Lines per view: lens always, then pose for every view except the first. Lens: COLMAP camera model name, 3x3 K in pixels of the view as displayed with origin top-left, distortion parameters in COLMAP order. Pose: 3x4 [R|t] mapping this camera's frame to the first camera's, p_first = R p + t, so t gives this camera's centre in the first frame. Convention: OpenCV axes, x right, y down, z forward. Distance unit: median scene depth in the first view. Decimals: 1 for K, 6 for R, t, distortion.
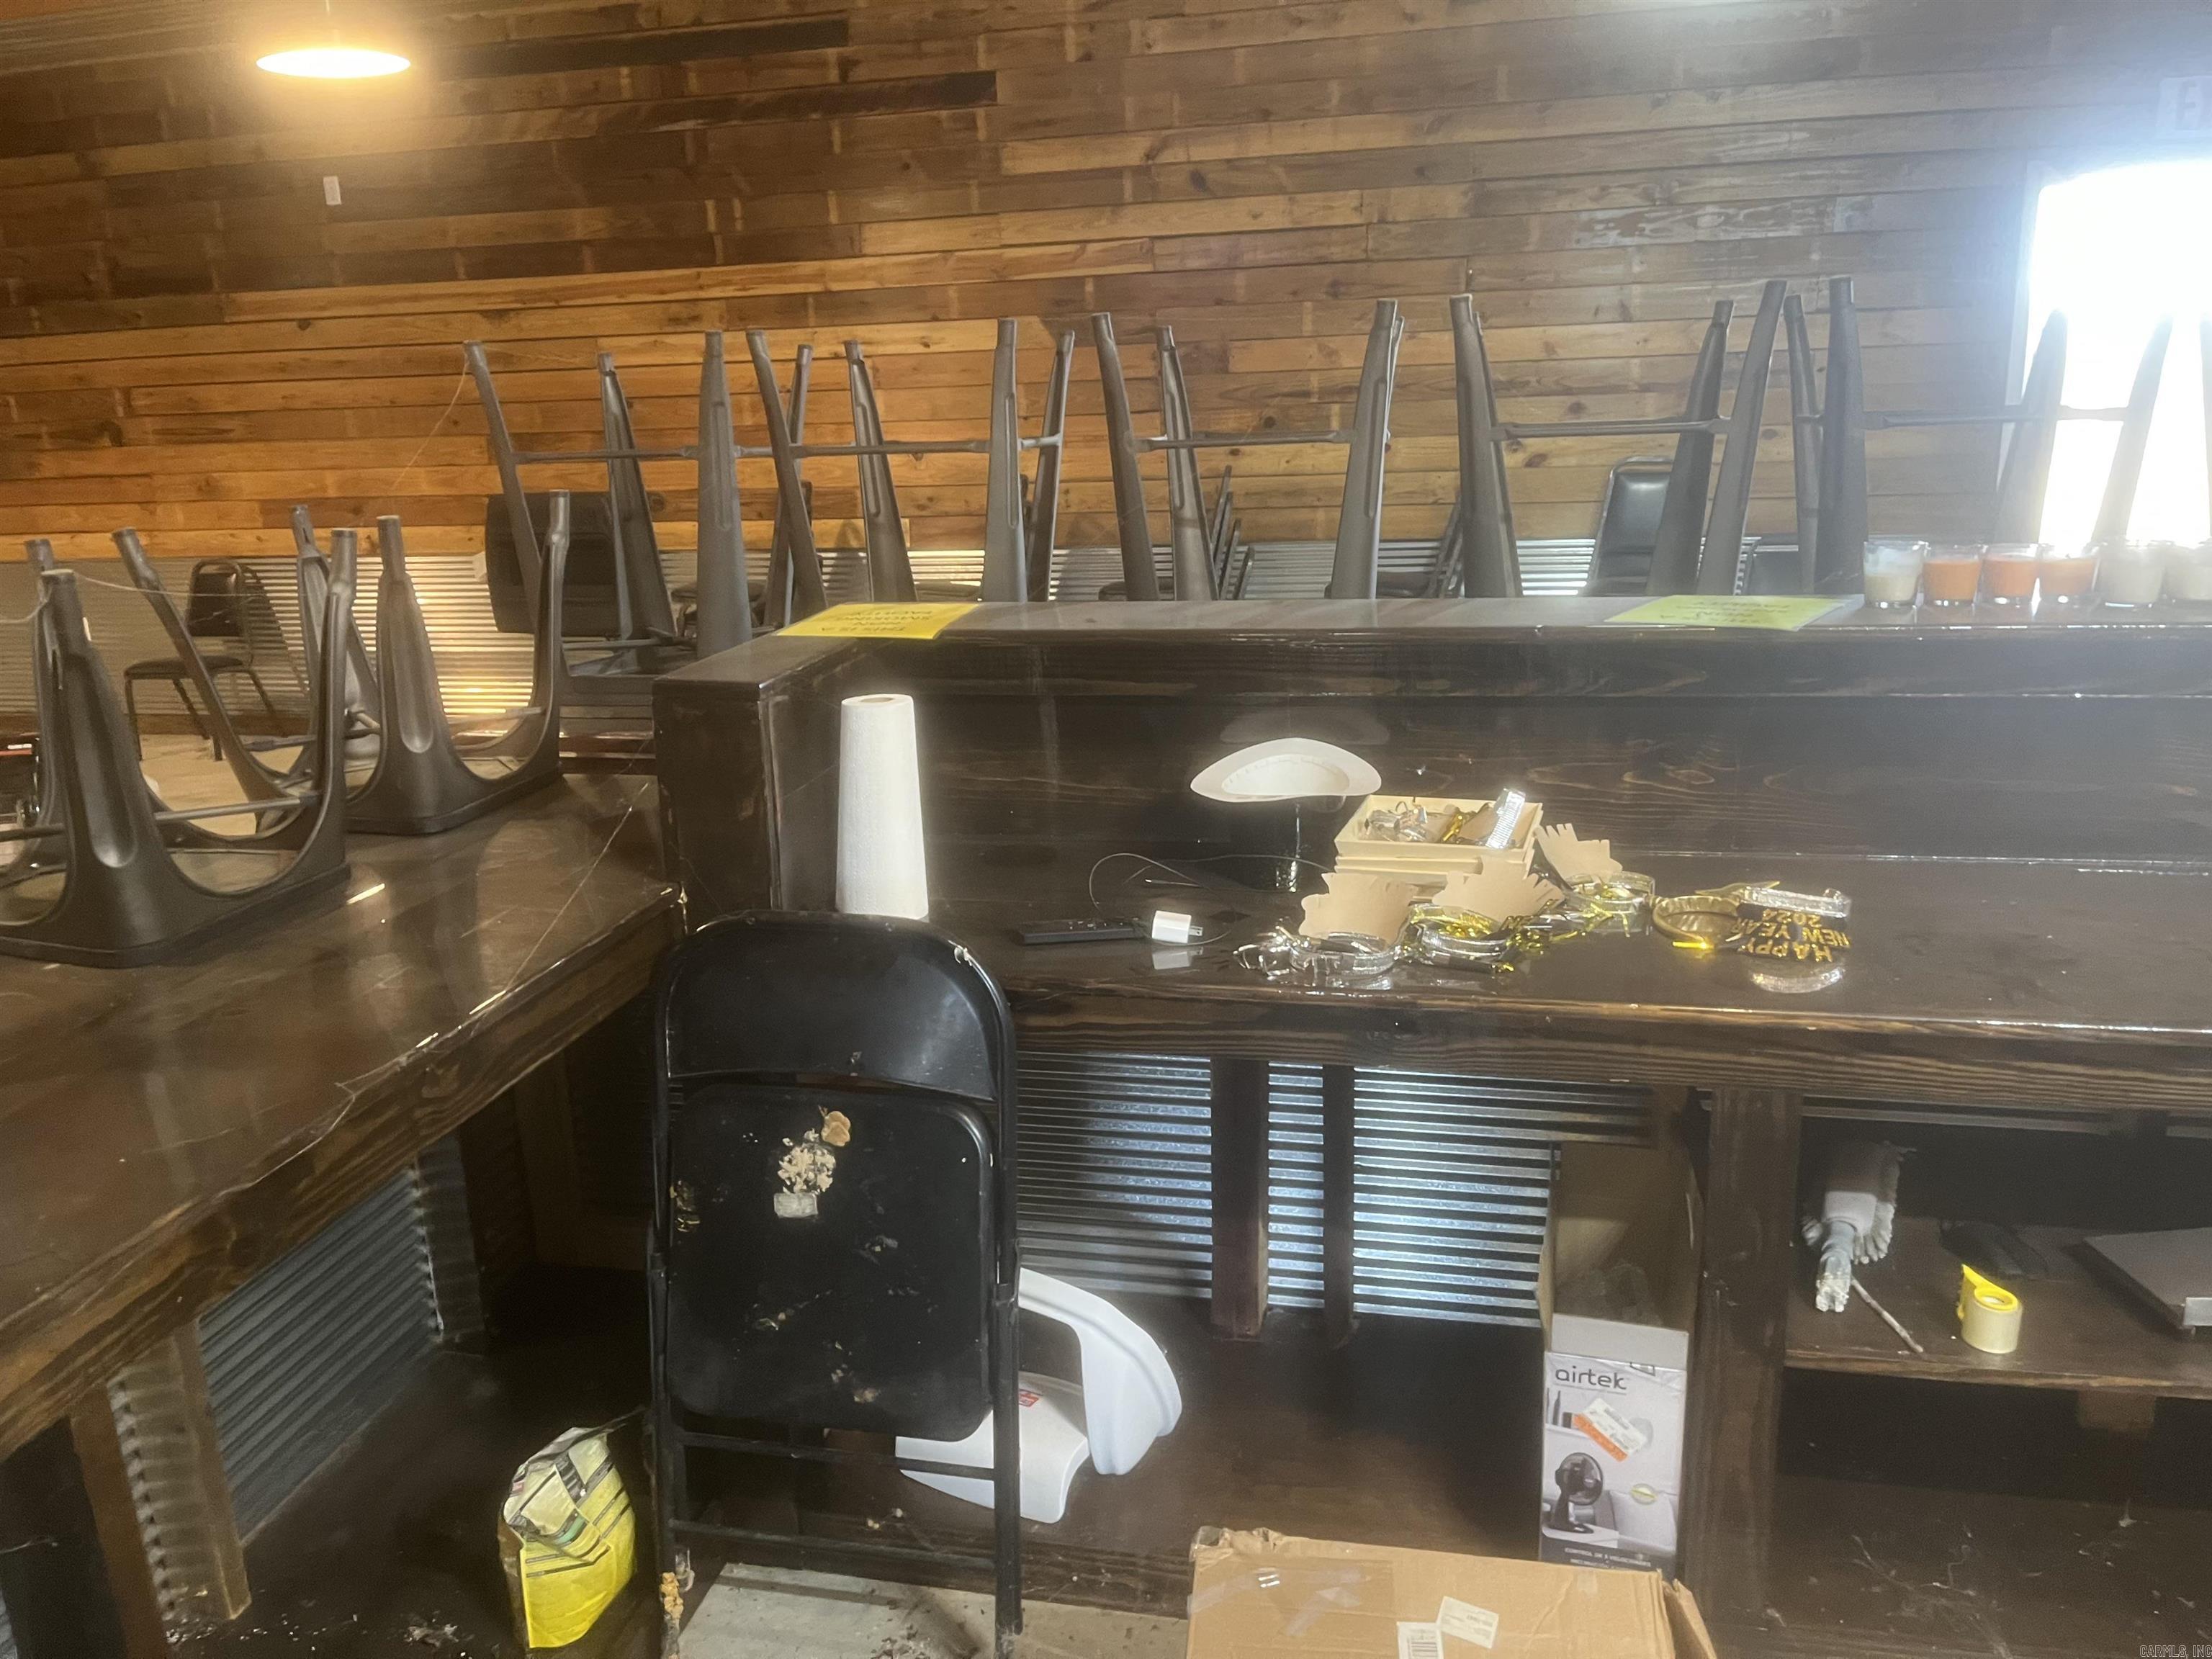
lens RADIAL K [[1653.8, 0, 1112.7], [0, 1653.8, 830.2], [0, 0, 1]] dist [0.057839, -0.073834]
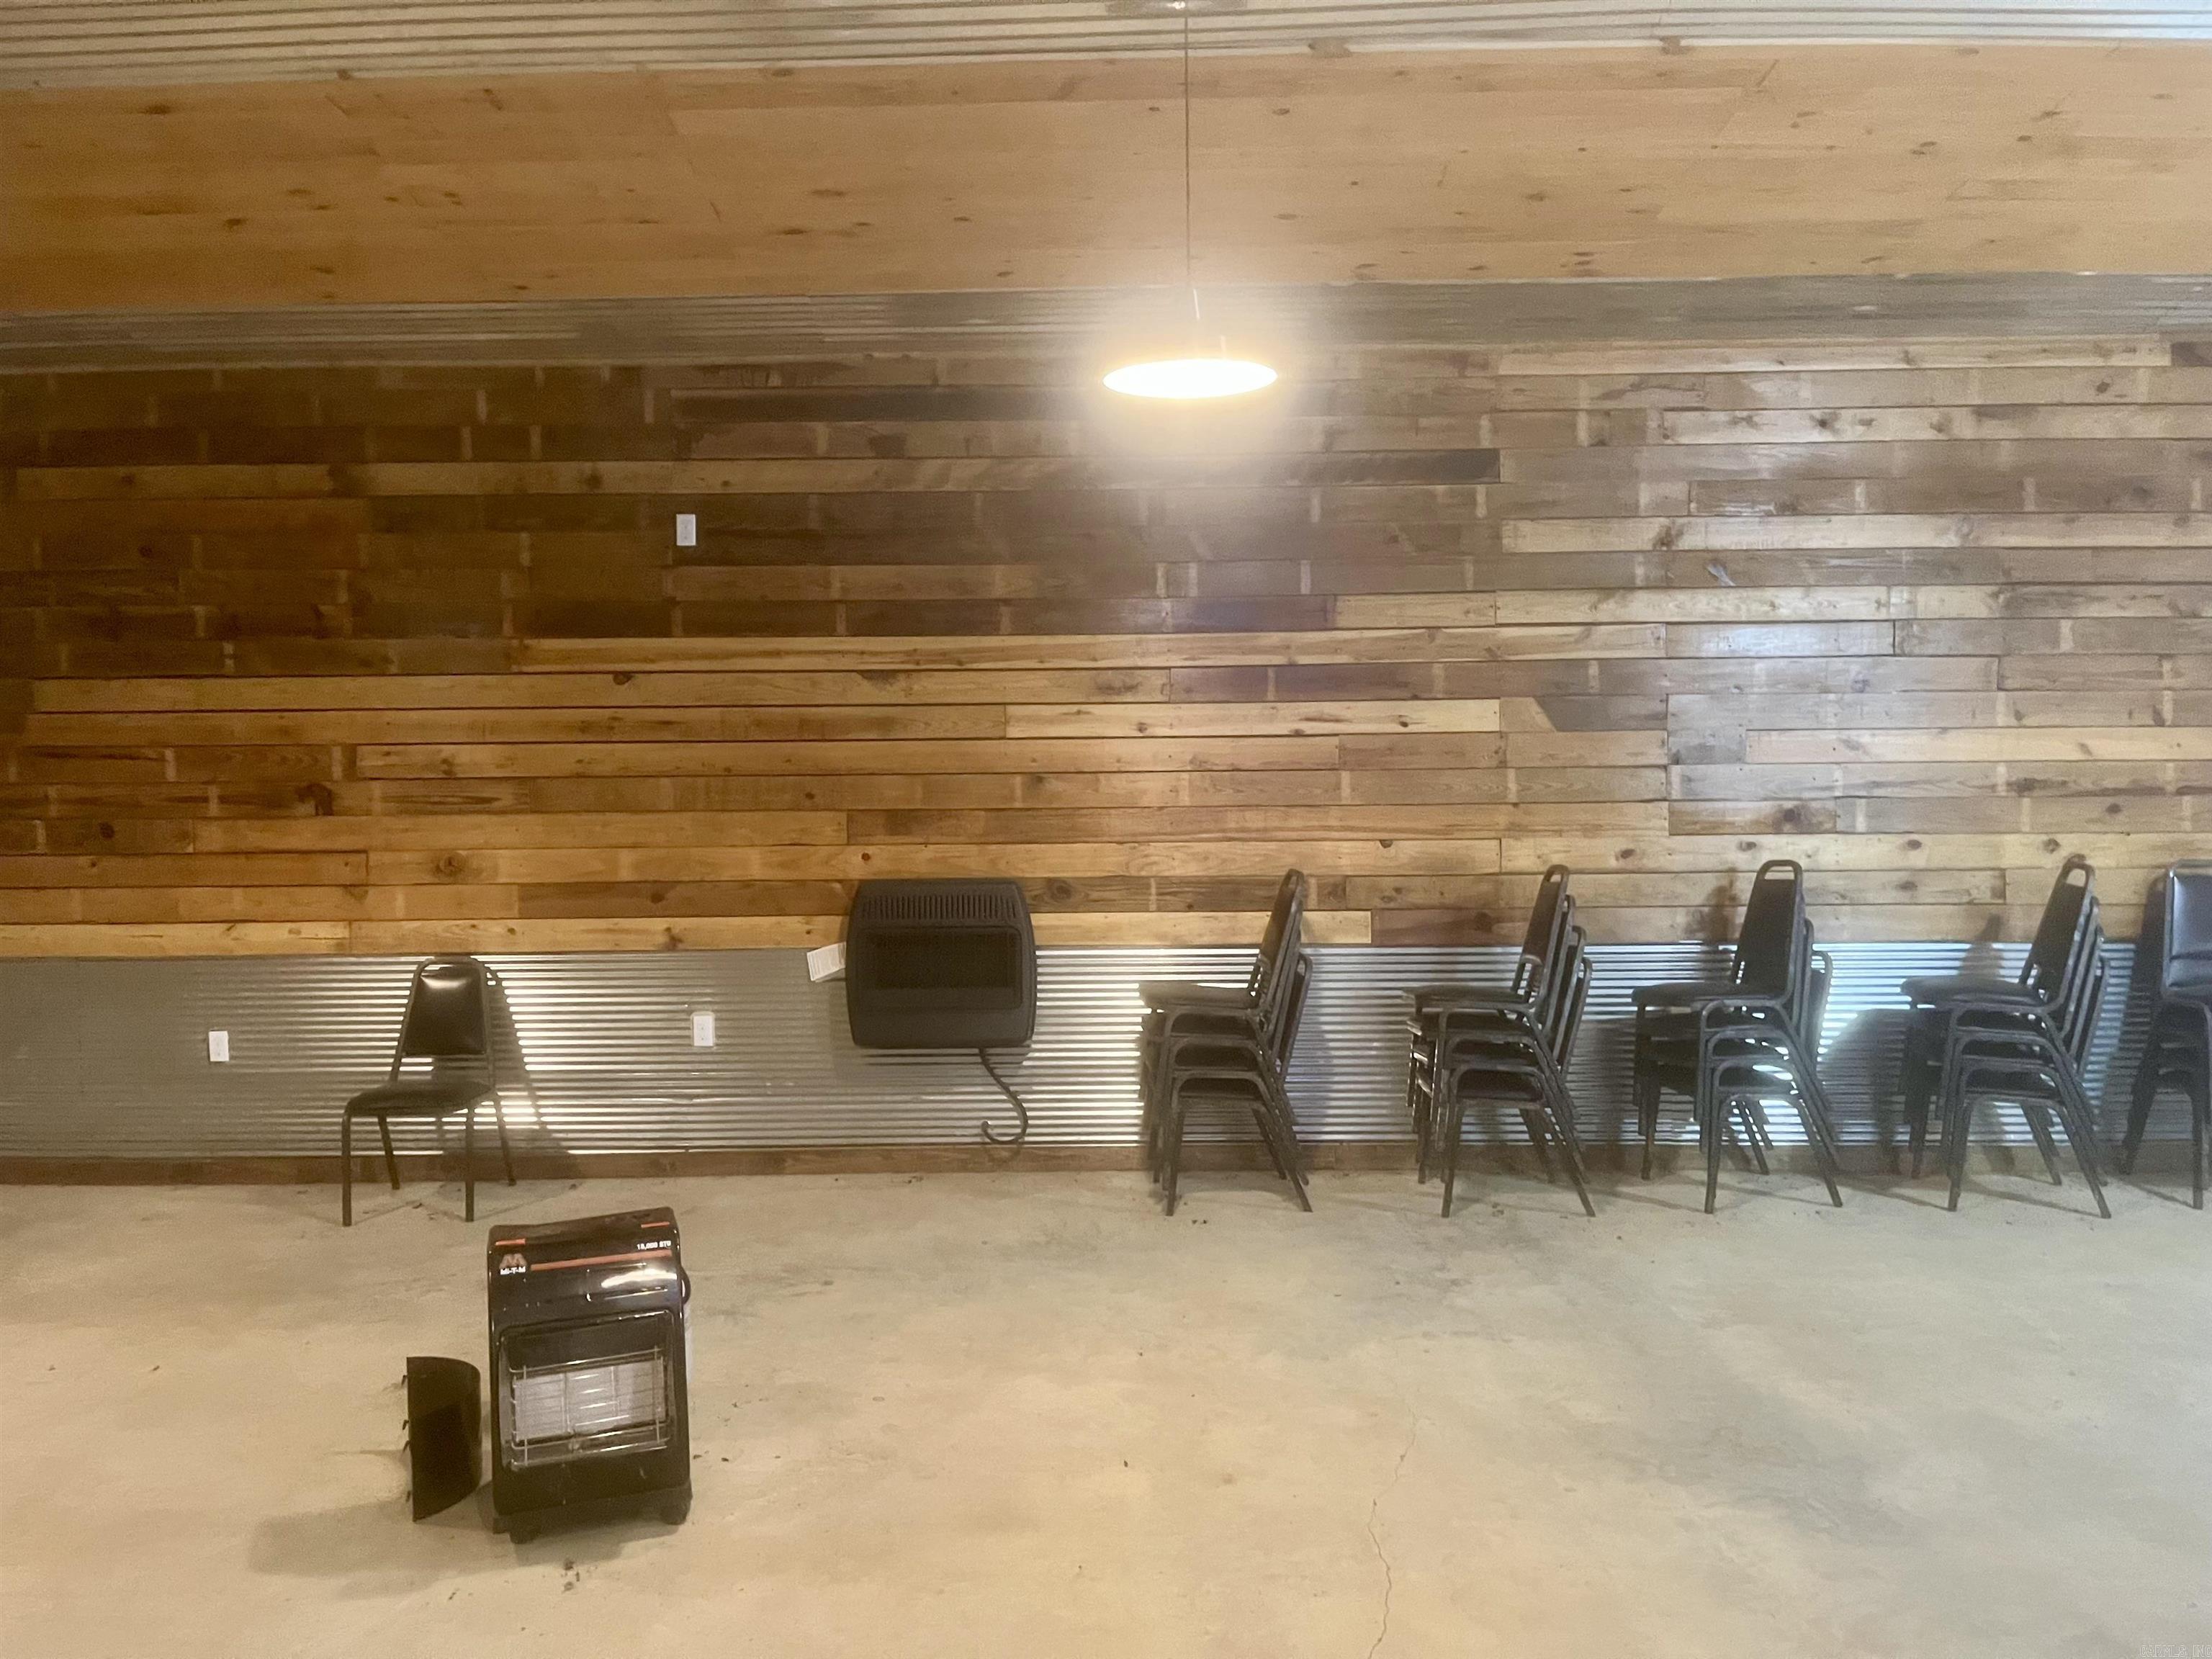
lens RADIAL K [[1653.8, 0, 1107.2], [0, 1653.8, 831.2], [0, 0, 1]] dist [0.057839, -0.073834]
pose [[0.974434, 0.019014, 0.223866, -0.436419], [0.031258, 0.975248, -0.218893, -0.039601], [-0.222487, 0.220295, 0.949721, 0.178369]]
